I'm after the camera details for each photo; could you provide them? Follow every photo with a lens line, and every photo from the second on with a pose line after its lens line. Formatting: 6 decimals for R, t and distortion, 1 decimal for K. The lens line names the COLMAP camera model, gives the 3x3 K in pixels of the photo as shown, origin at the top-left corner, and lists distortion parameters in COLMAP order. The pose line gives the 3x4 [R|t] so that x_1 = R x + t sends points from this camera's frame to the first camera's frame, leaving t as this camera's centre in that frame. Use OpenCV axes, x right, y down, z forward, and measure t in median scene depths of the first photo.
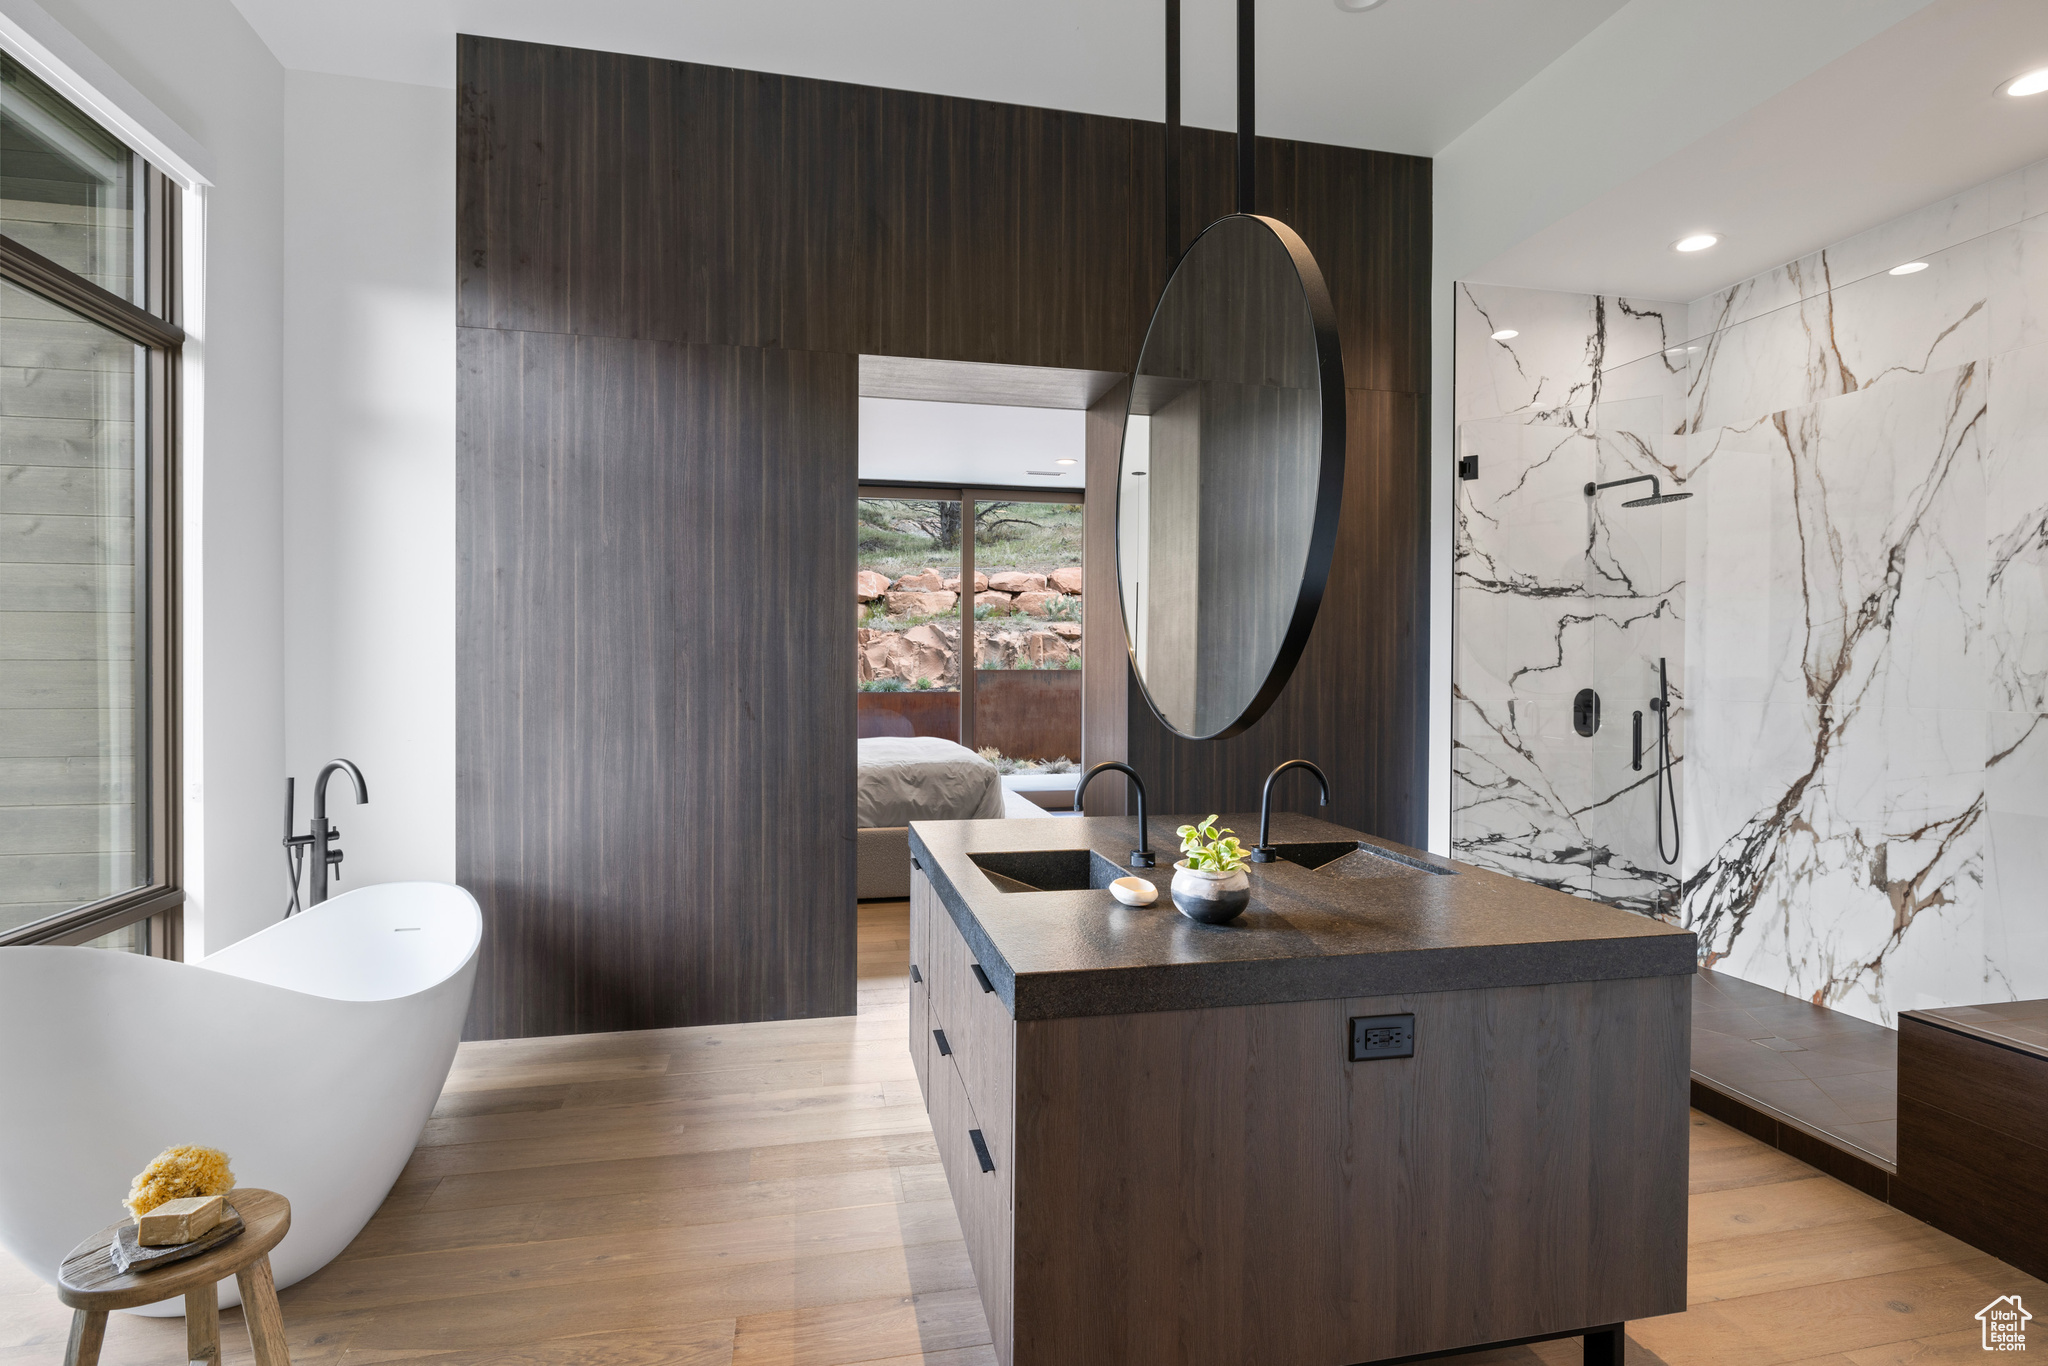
lens RADIAL K [[1019.8, 0, 1023.0], [0, 1019.8, 673.0], [0, 0, 1]] dist [-0.004813, -0.000810]
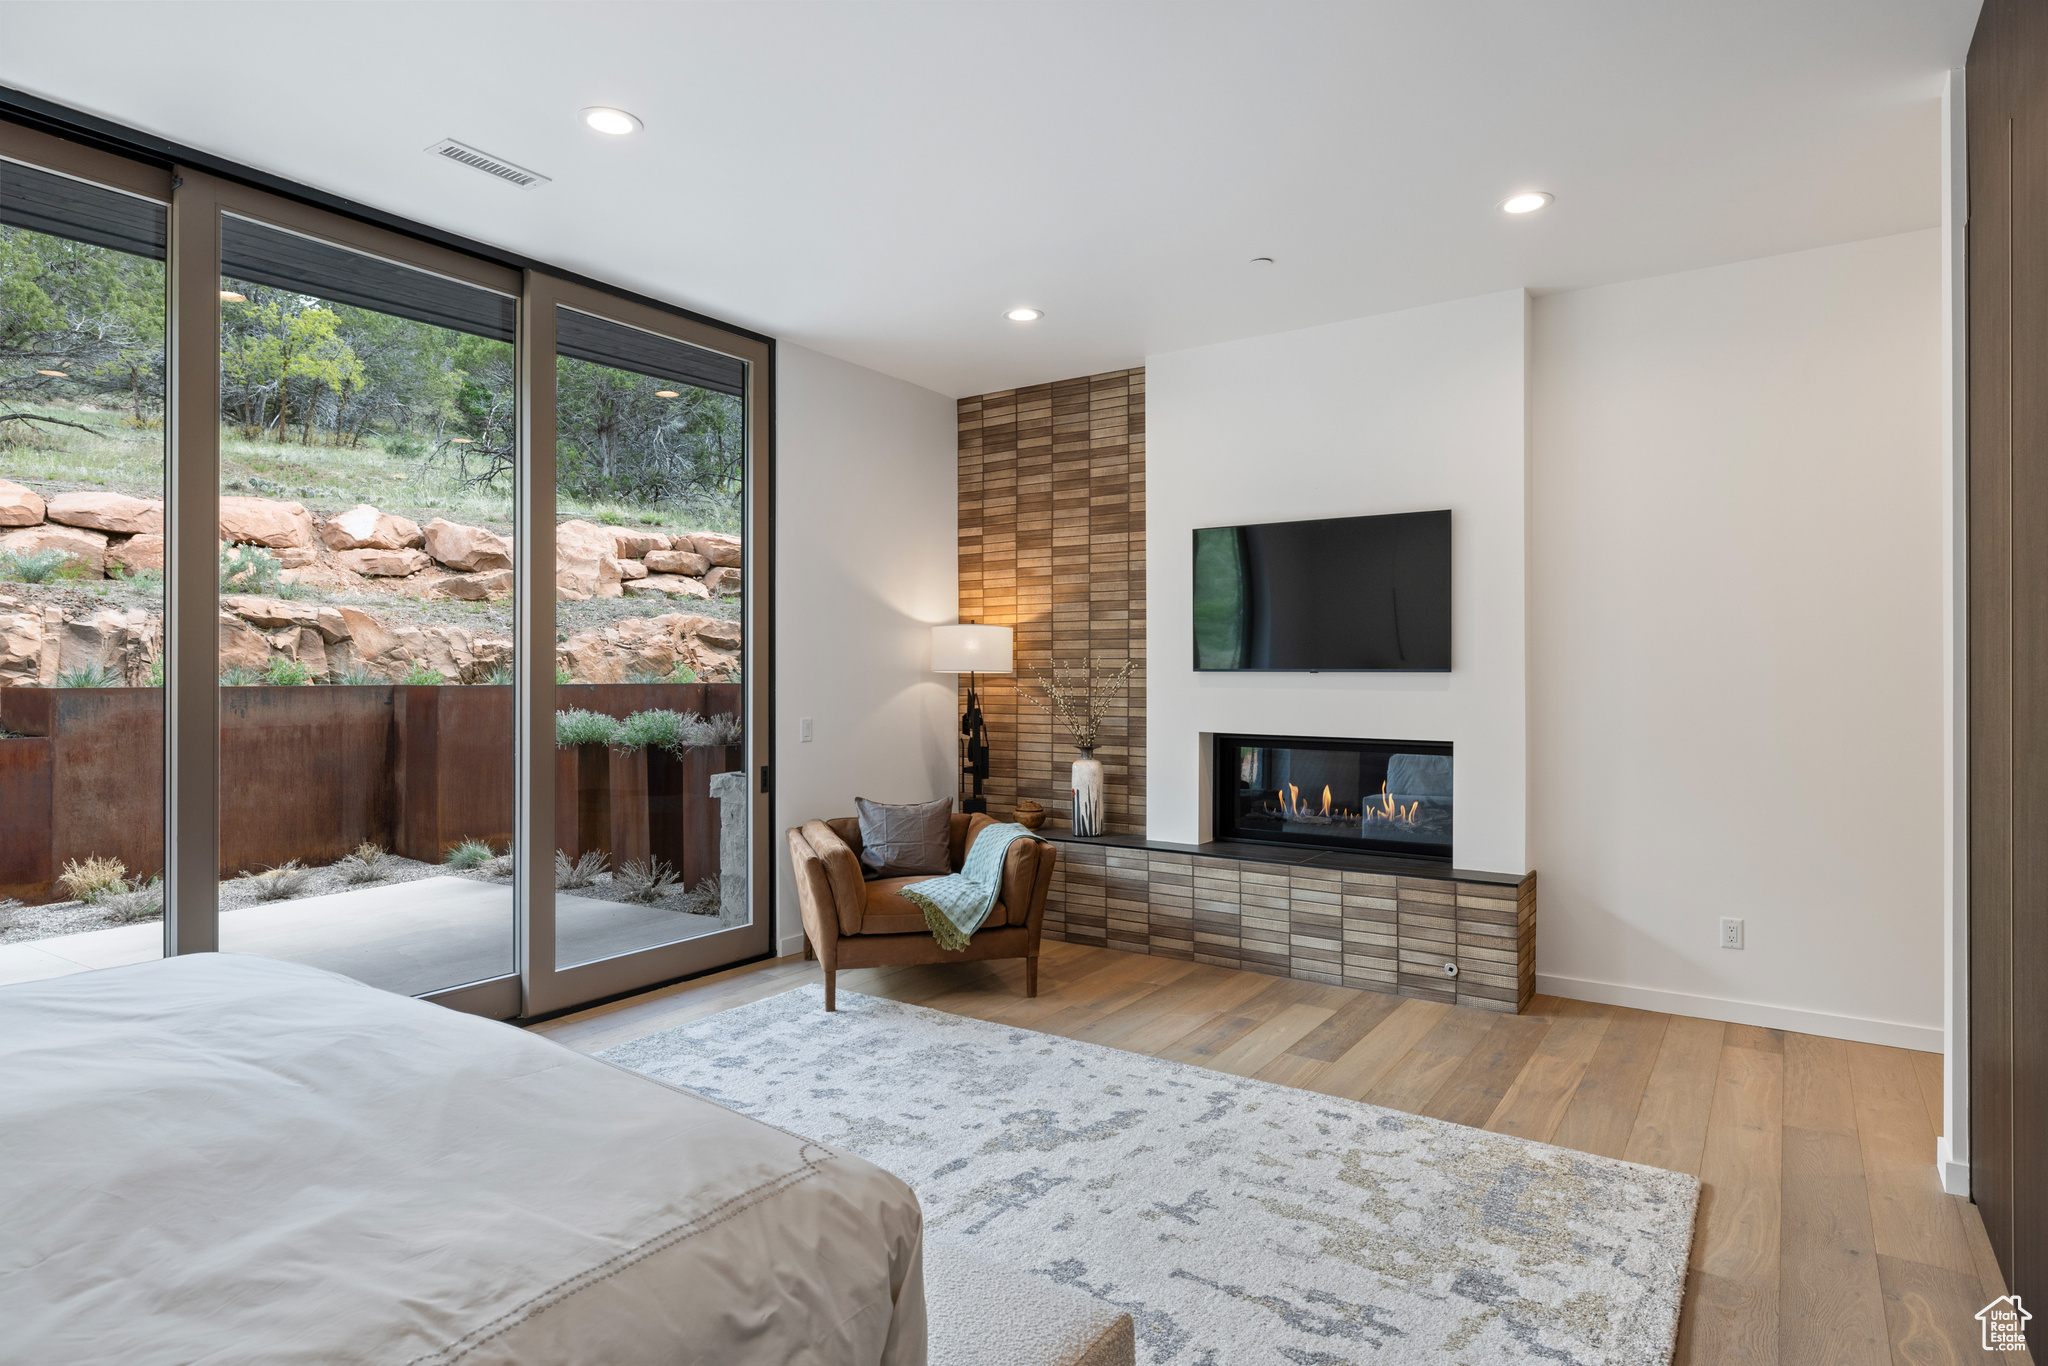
lens RADIAL K [[1125.1, 0, 1020.9], [0, 1125.1, 675.4], [0, 0, 1]] dist [-0.003184, -0.000493]
pose [[0.732783, -0.007199, 0.680424, -0.108715], [0.011706, 0.999929, -0.002028, -0.004427], [-0.680361, 0.009451, 0.732816, 0.541474]]
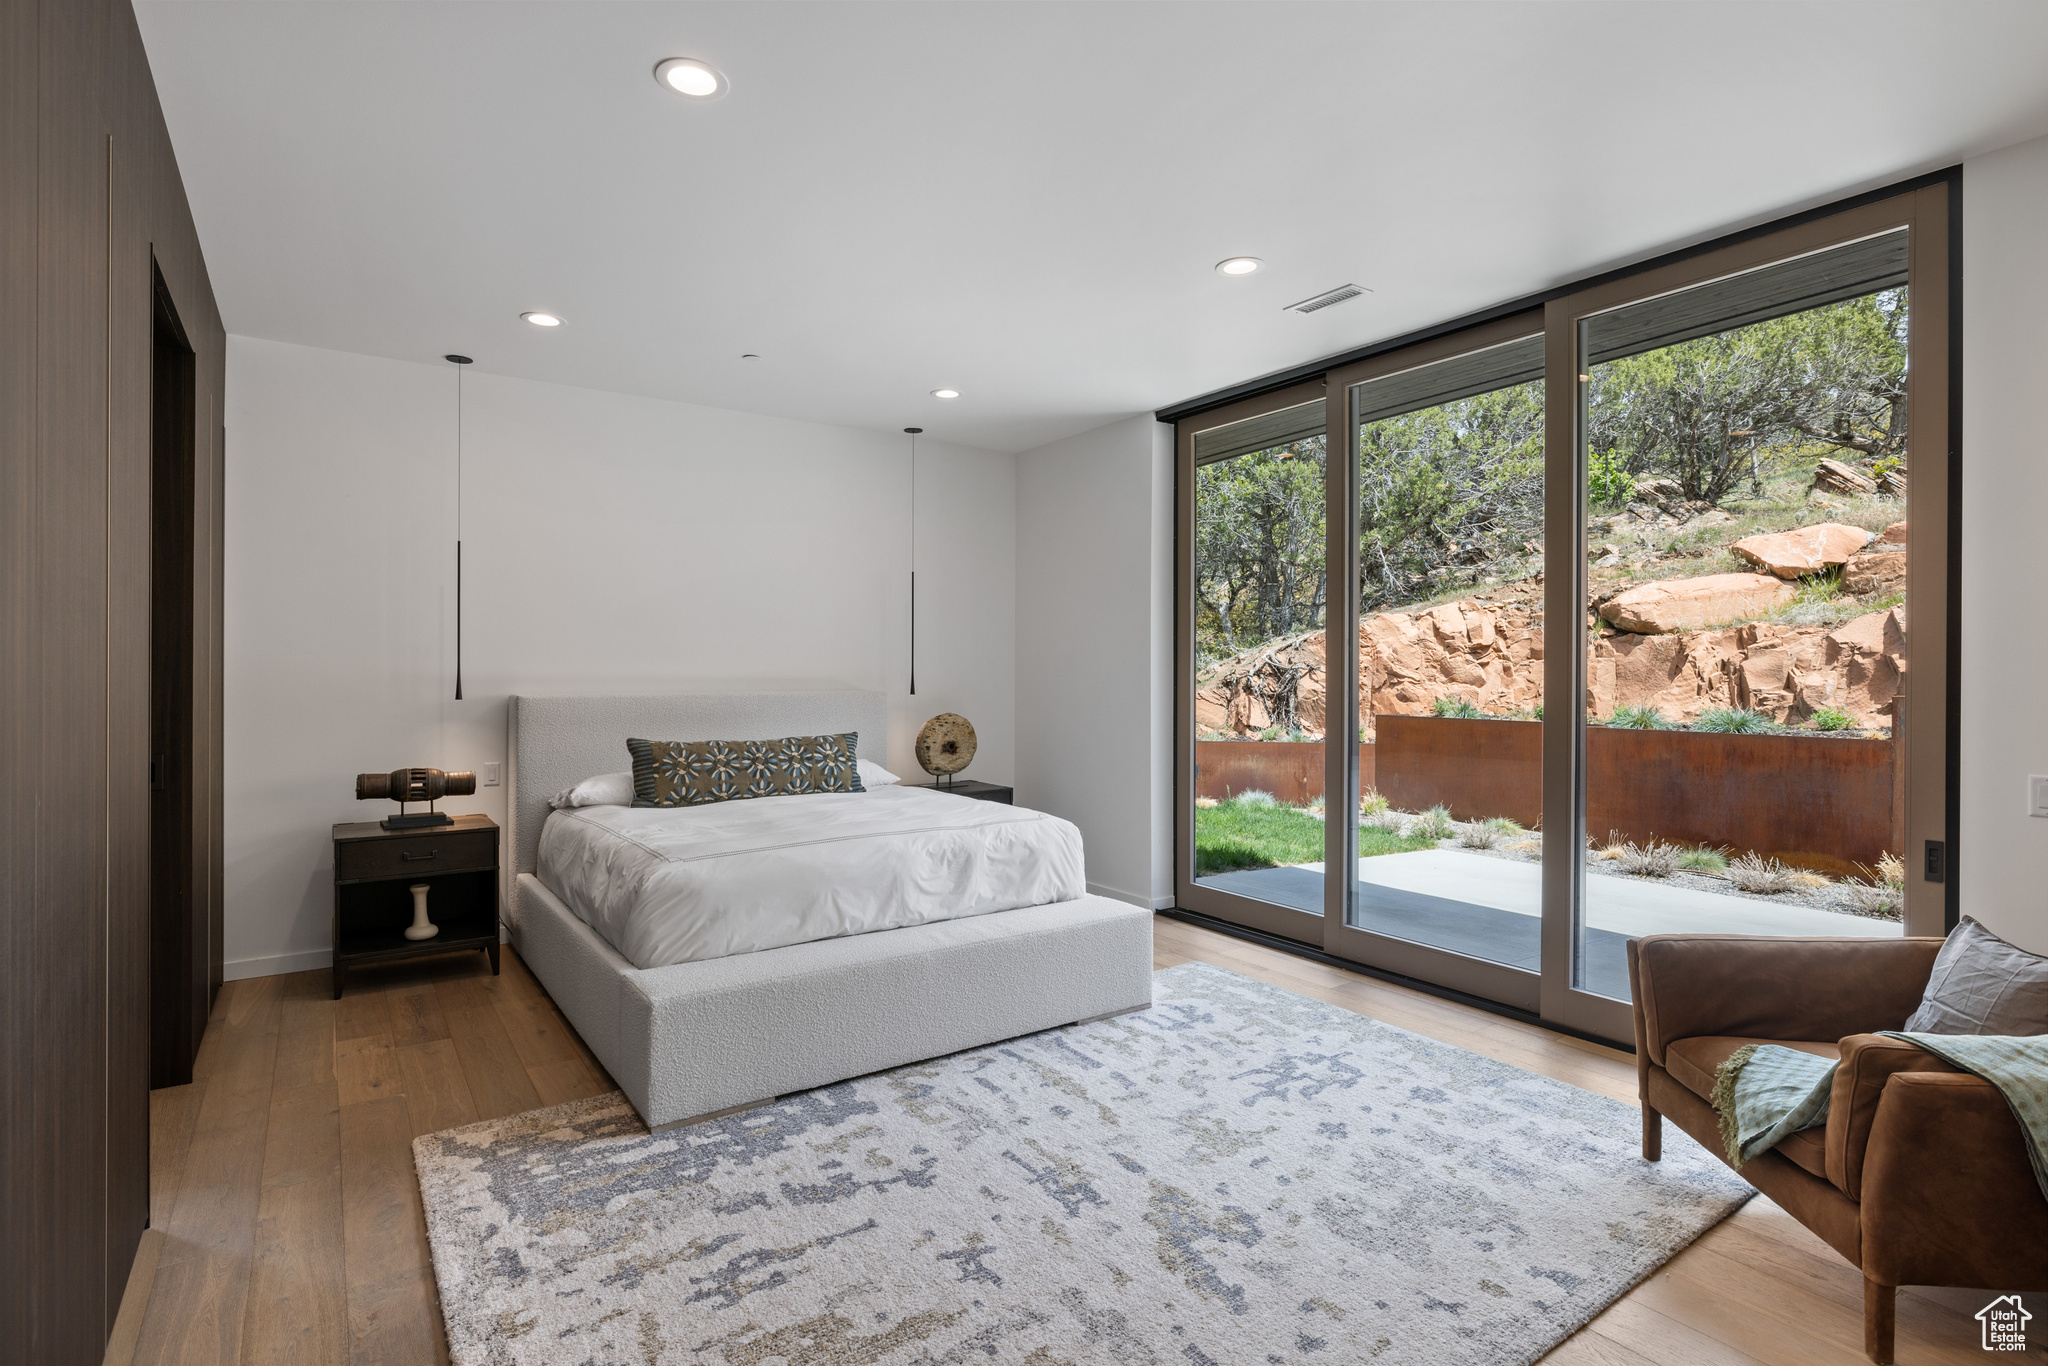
lens RADIAL K [[1019.8, 0, 1025.6], [0, 1019.8, 677.4], [0, 0, 1]] dist [-0.004813, -0.000810]
pose [[0.373614, -0.000201, -0.927584, 0.390572], [-0.009138, 0.999951, -0.003897, -0.010539], [0.927539, 0.009933, 0.373594, 0.651209]]
